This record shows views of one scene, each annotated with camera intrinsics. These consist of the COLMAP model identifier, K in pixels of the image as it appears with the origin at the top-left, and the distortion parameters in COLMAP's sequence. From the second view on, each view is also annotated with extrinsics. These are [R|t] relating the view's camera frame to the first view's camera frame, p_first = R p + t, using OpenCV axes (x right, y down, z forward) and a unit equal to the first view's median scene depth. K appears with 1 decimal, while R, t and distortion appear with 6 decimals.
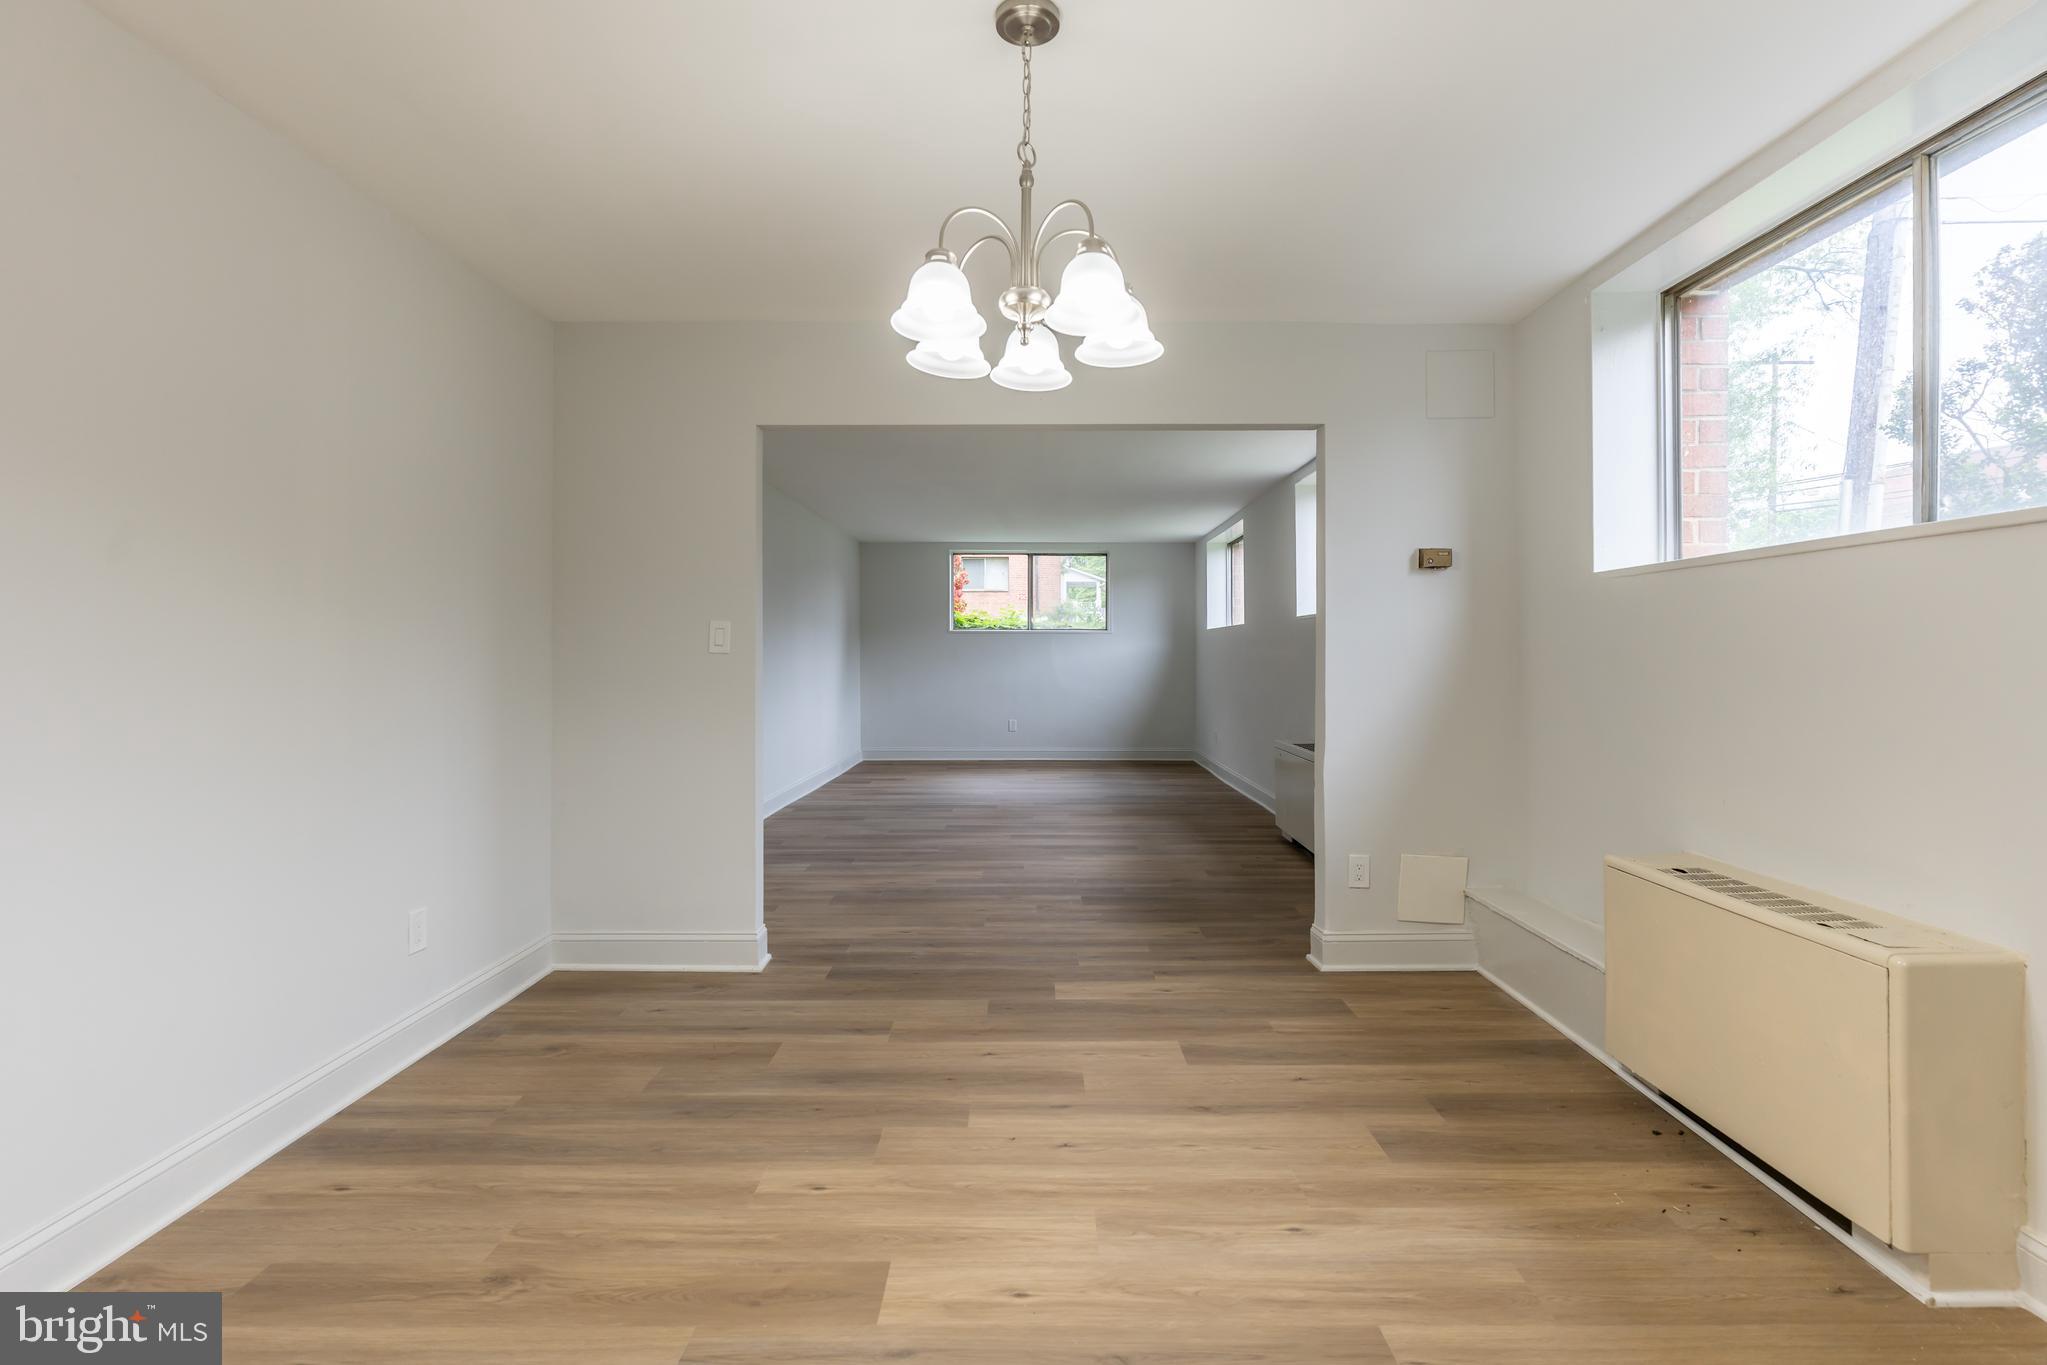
lens RADIAL K [[968.5, 0, 1023.8], [0, 968.5, 644.0], [0, 0, 1]] dist [0.000342, 0.000433]
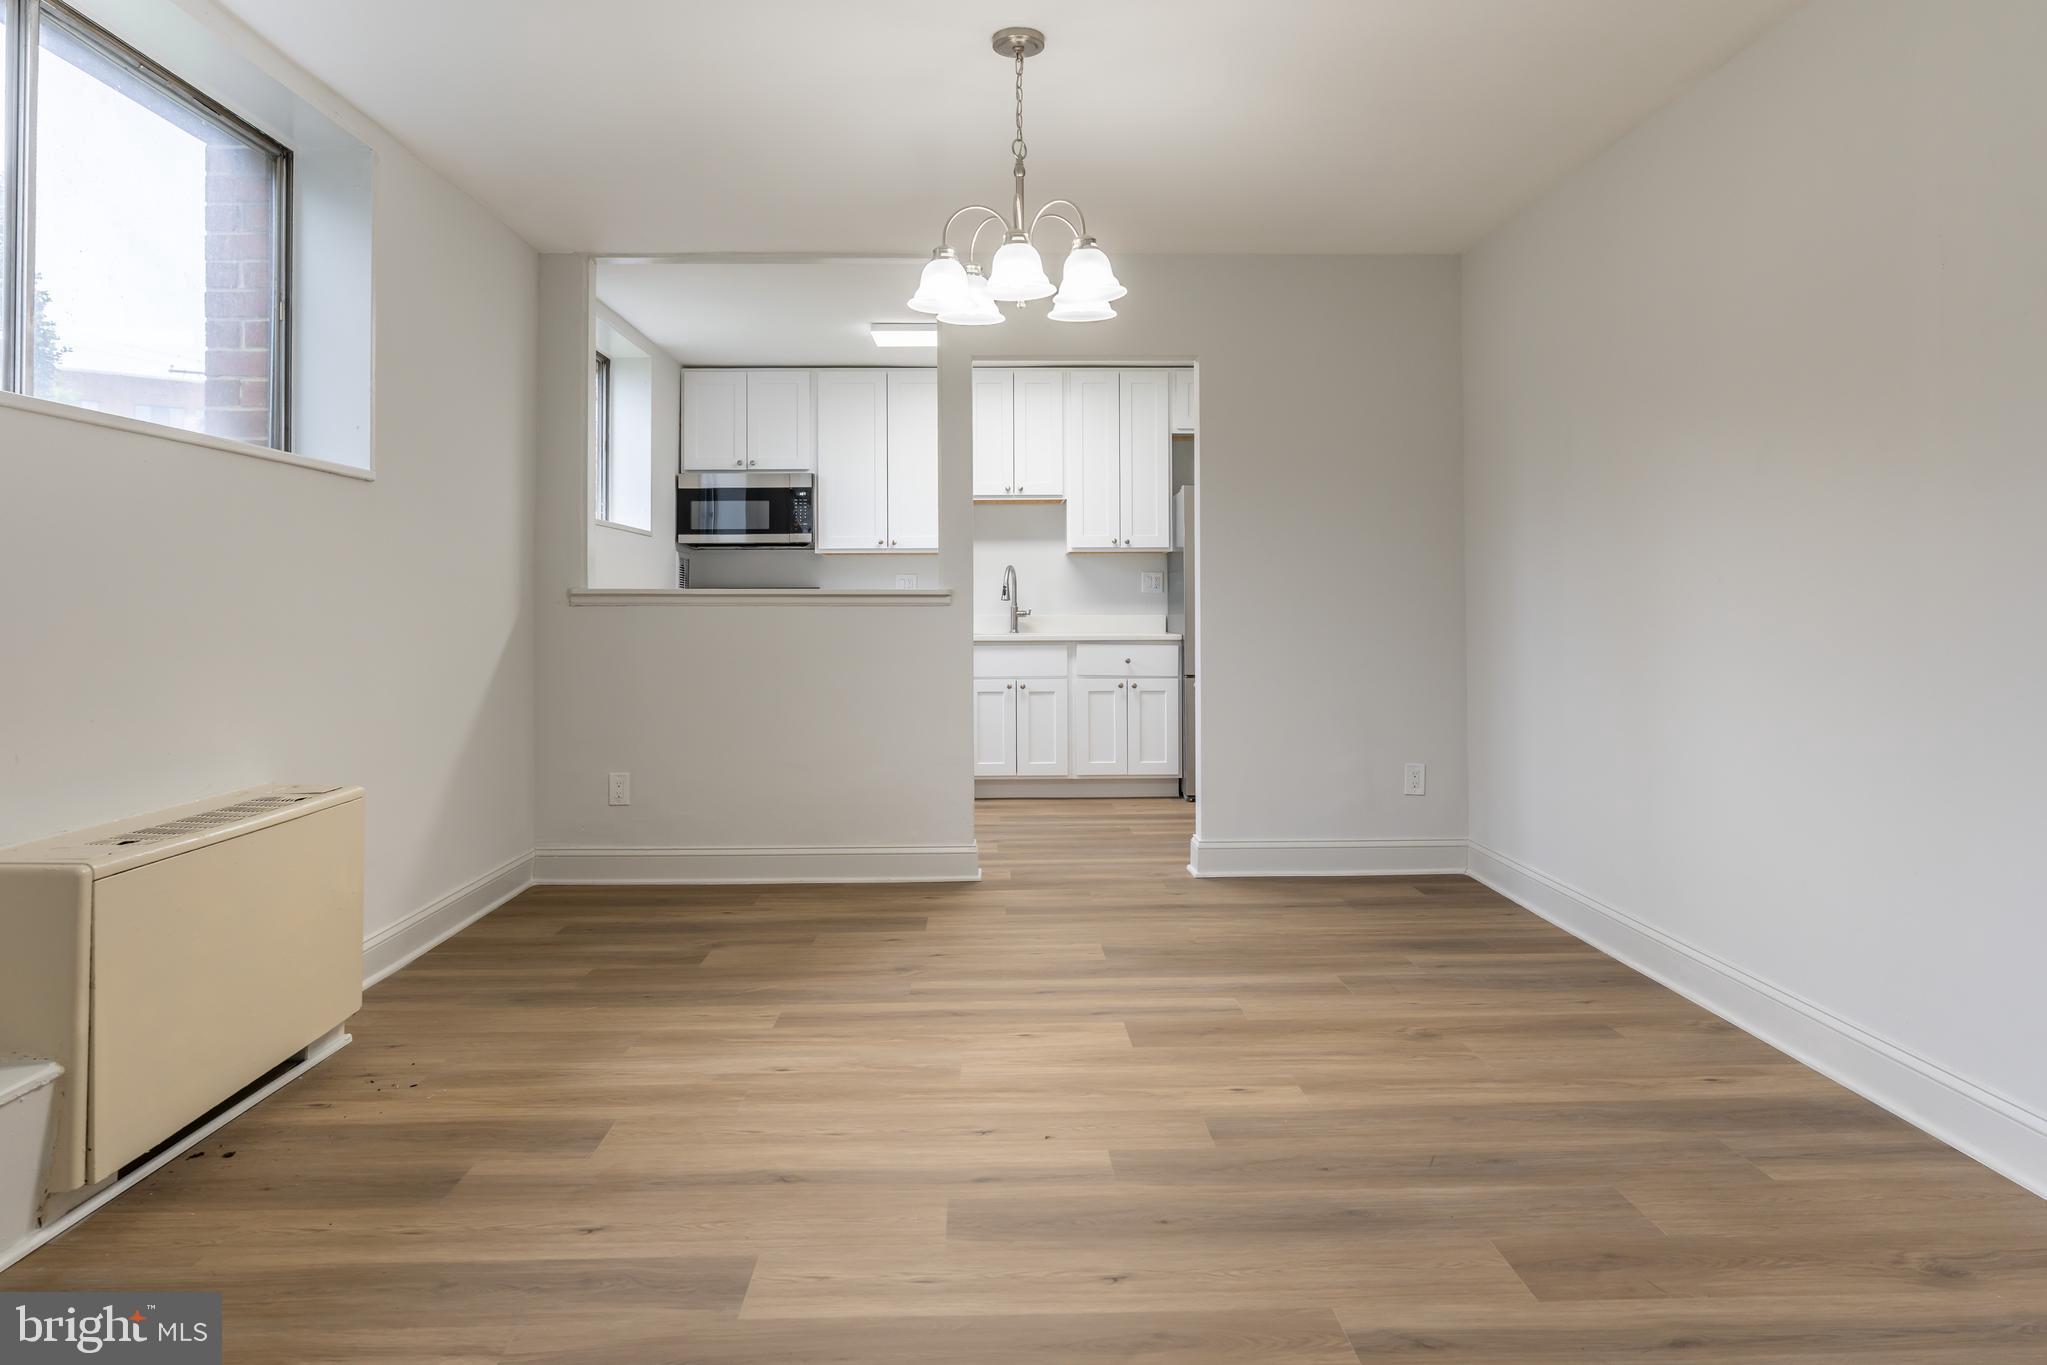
lens RADIAL K [[1204.3, 0, 1021.4], [0, 1204.3, 584.7], [0, 0, 1]] dist [-0.005982, 0.003089]
pose [[-0.999257, 0.005162, -0.038184, 0.046108], [0.006208, 0.999607, -0.027329, 0.072795], [0.038028, -0.027546, -0.998897, 1.985050]]
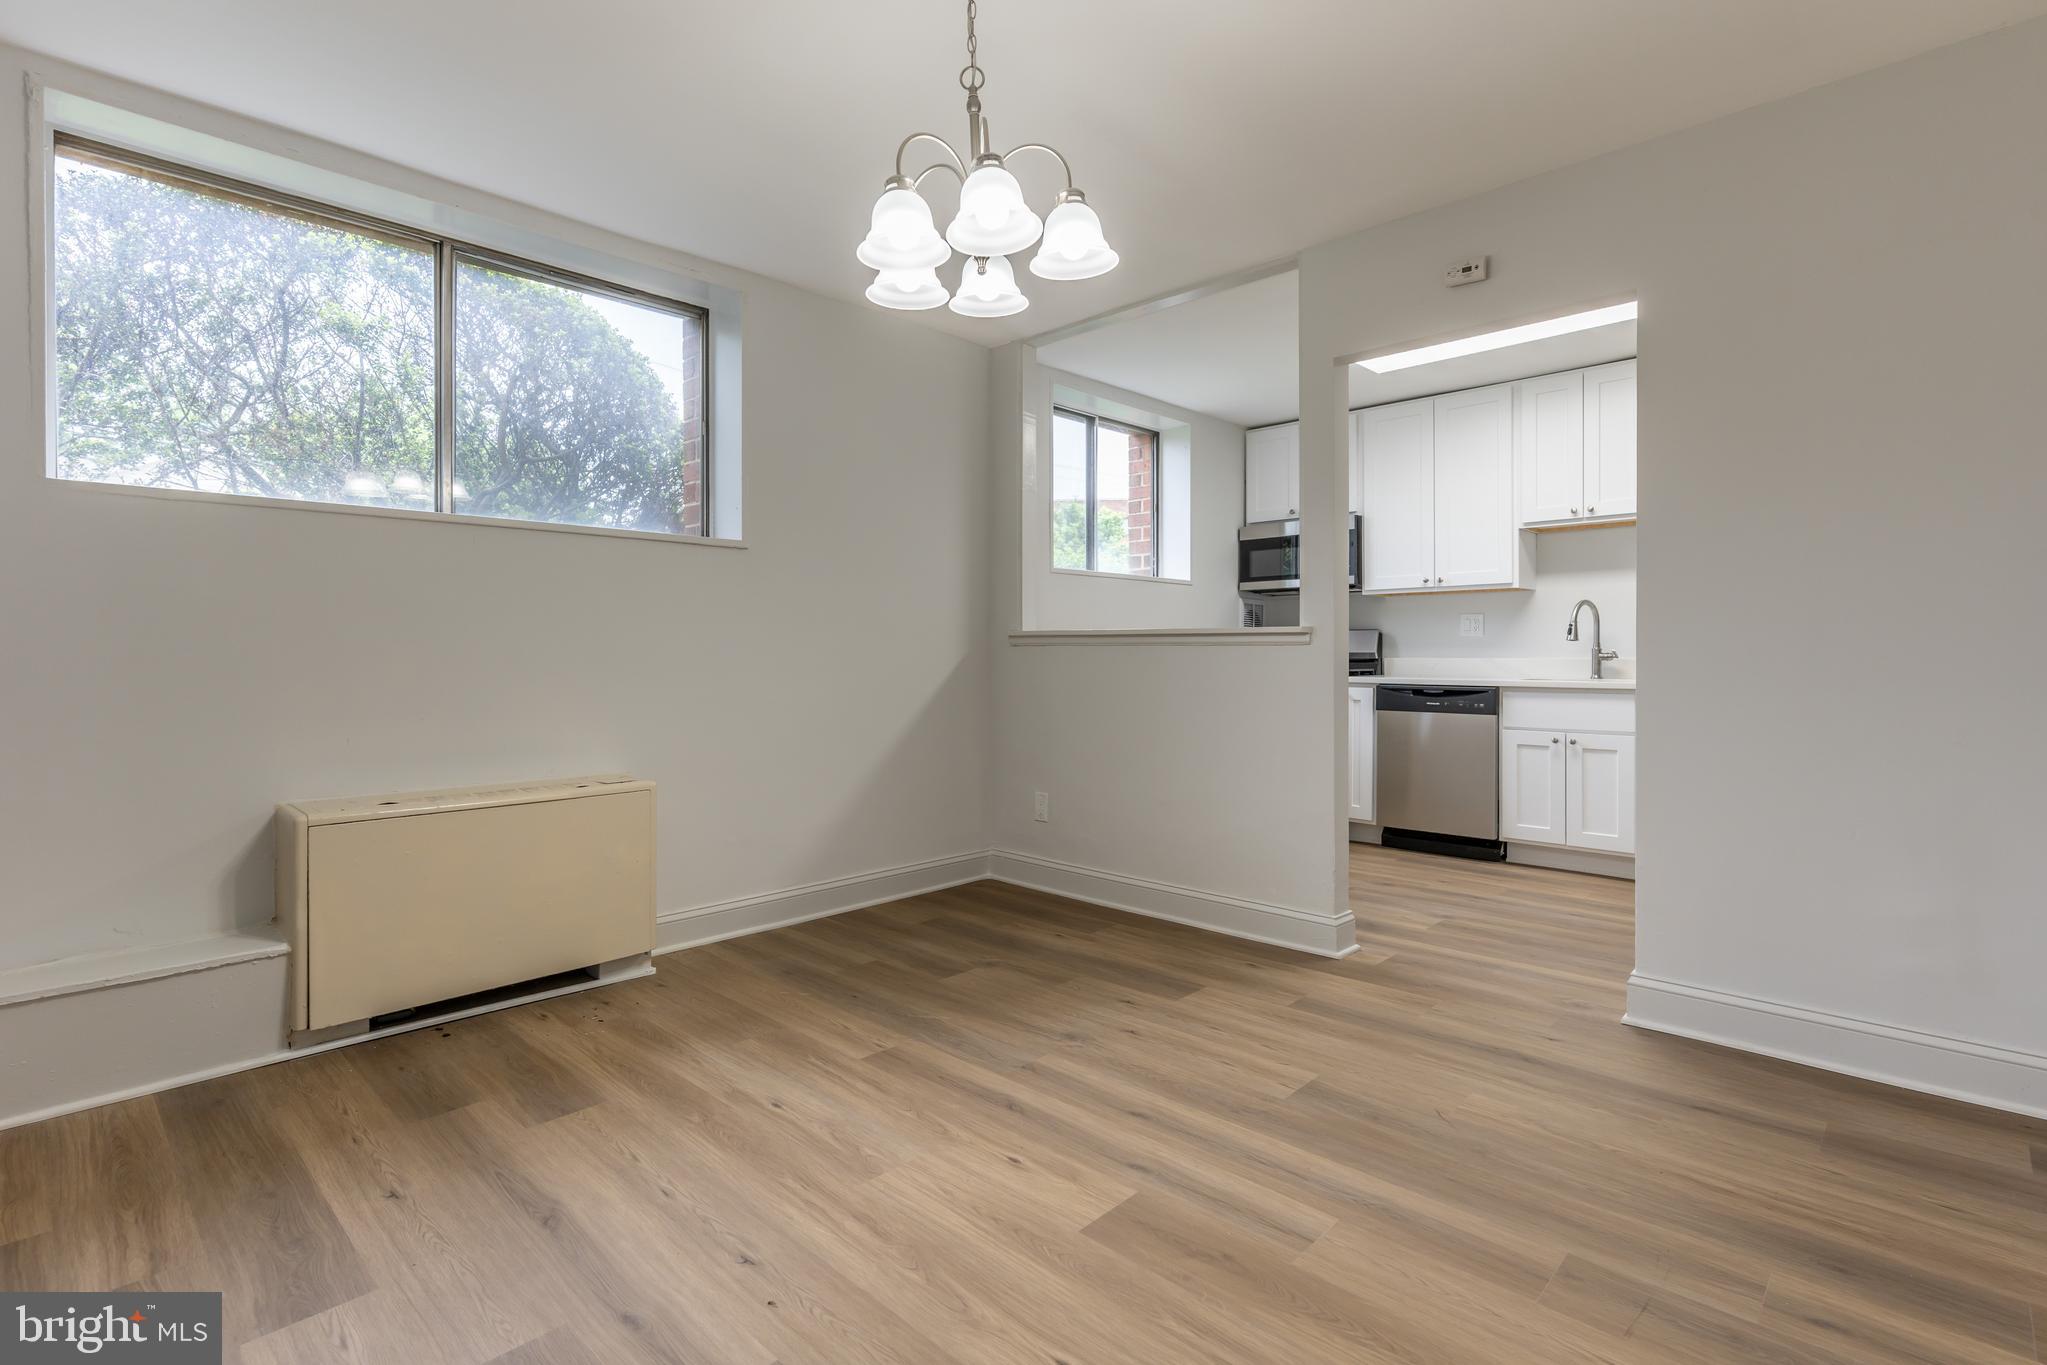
lens RADIAL K [[968.5, 0, 1031.5], [0, 968.5, 652.6], [0, 0, 1]] dist [0.000342, 0.000433]
pose [[-0.729132, 0.003384, 0.684365, -0.573704], [-0.003822, 0.999952, -0.009017, 0.078469], [-0.684362, -0.009191, -0.729084, 1.333535]]
